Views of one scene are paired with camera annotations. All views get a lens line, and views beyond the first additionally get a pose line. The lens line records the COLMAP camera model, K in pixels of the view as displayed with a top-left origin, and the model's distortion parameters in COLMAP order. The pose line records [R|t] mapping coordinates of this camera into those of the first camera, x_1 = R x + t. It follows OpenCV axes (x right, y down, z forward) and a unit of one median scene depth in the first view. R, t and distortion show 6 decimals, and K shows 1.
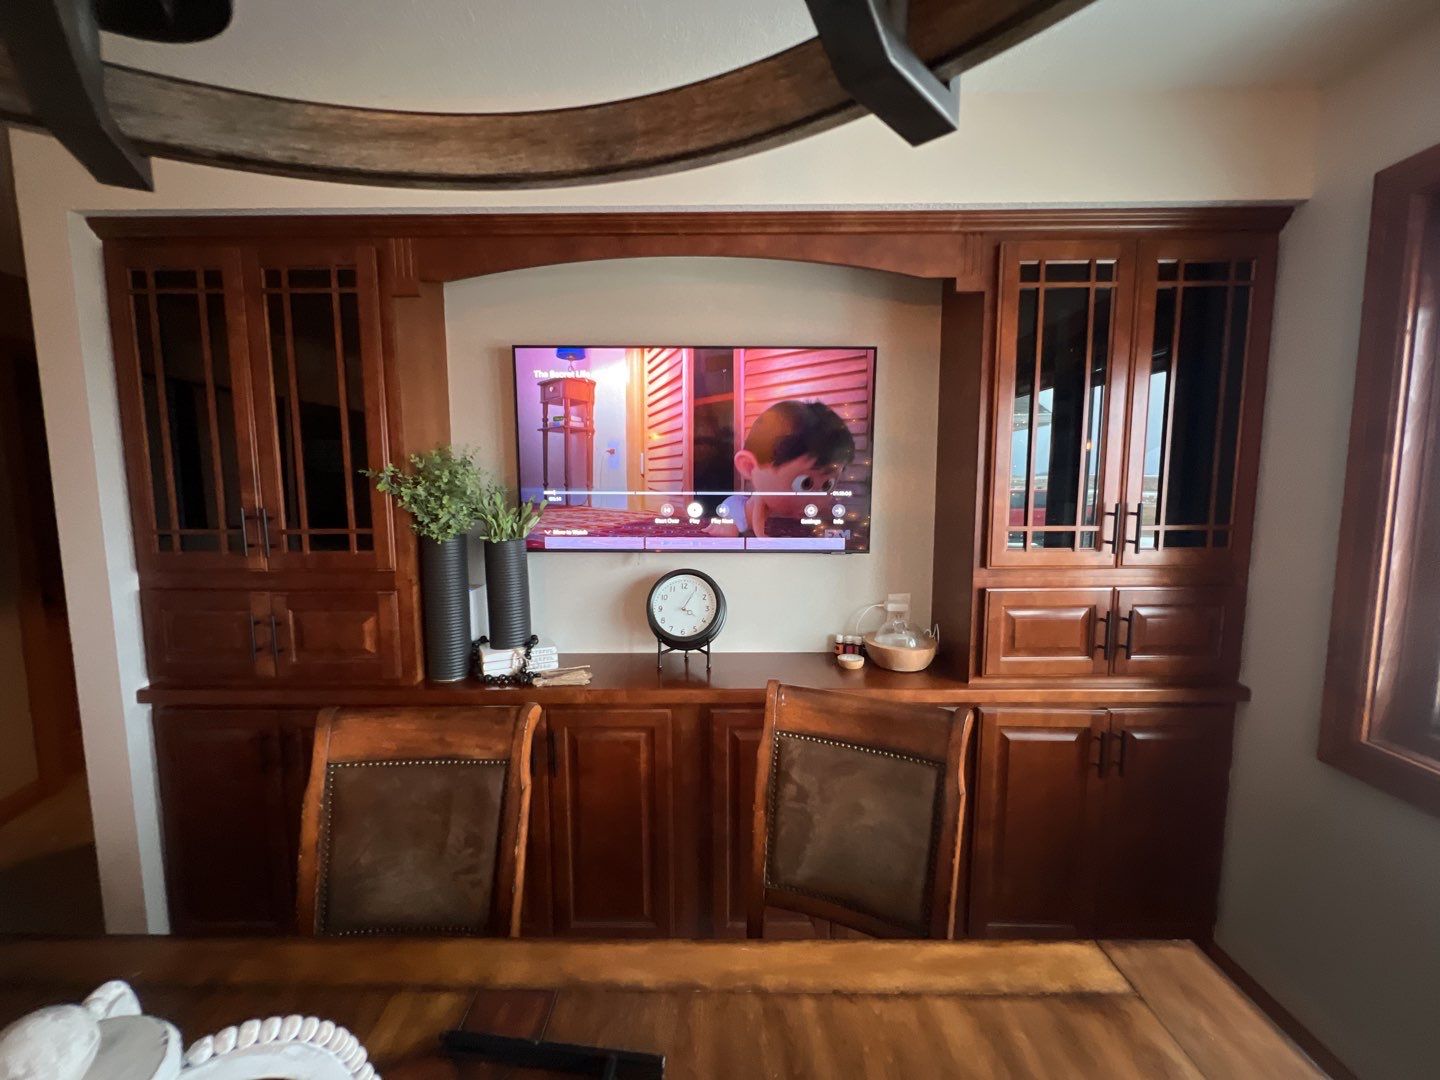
lens RADIAL K [[569.3, 0, 720.8], [0, 569.3, 540.2], [0, 0, 1]] dist [-0.000844, -0.000063]
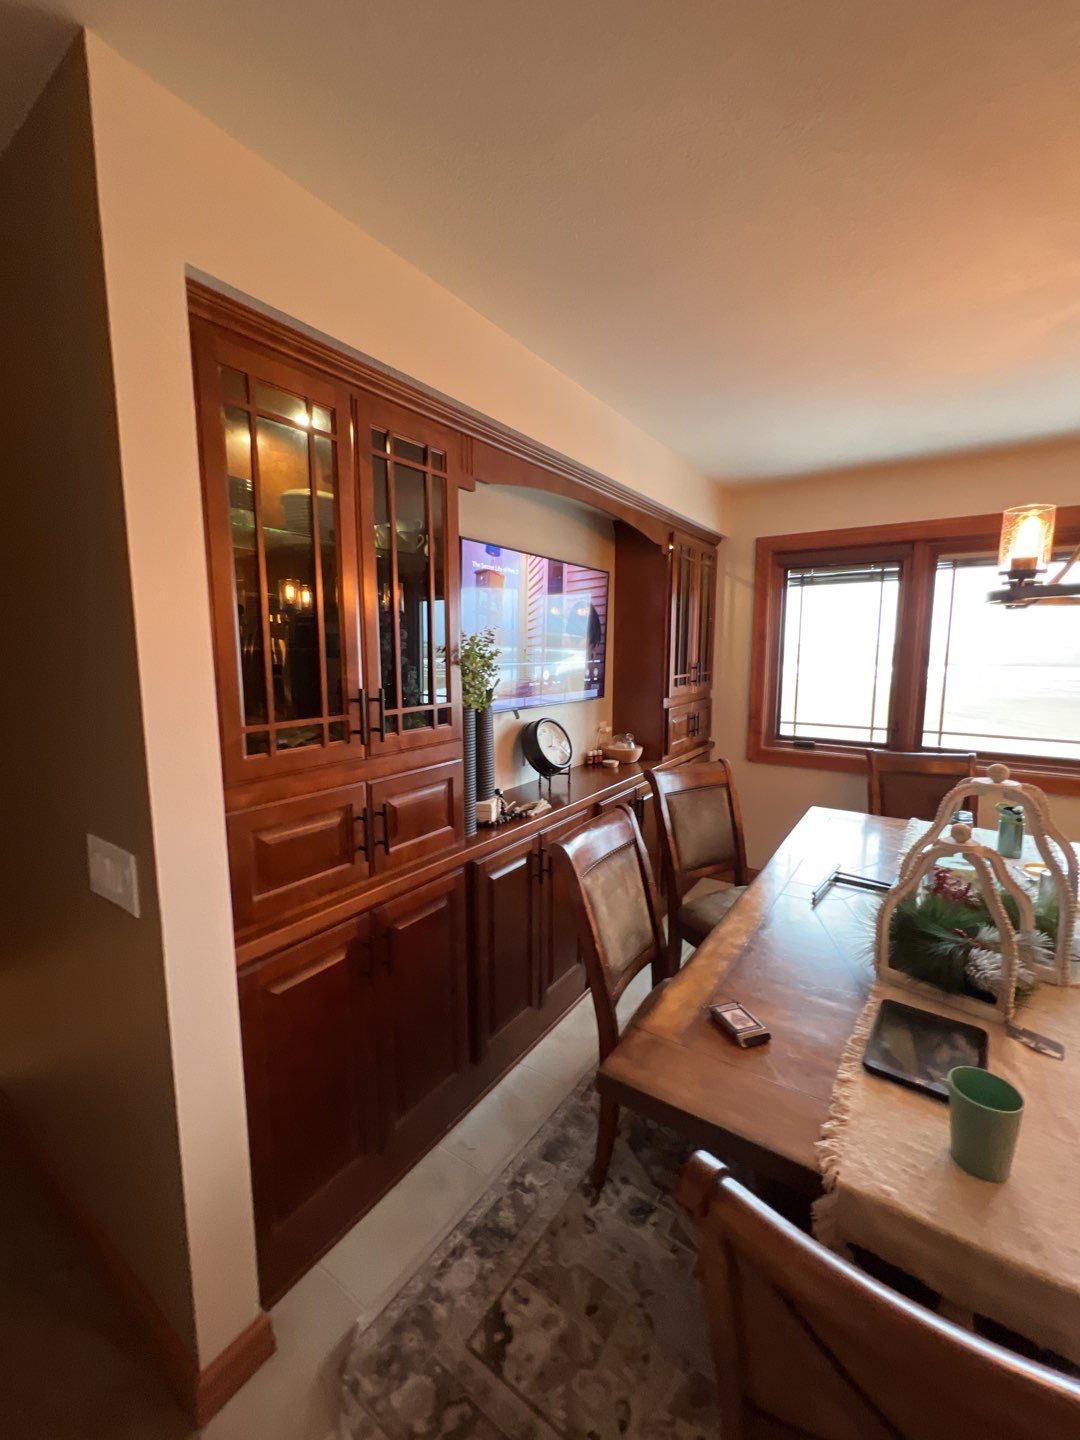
lens RADIAL K [[569.3, 0, 540.3], [0, 569.3, 715.3], [0, 0, 1]] dist [-0.000844, -0.000063]
pose [[0.547735, -0.106127, 0.829894, -1.238634], [0.086565, 0.993787, 0.069953, -0.058214], [-0.832162, 0.033524, 0.553519, 0.265073]]
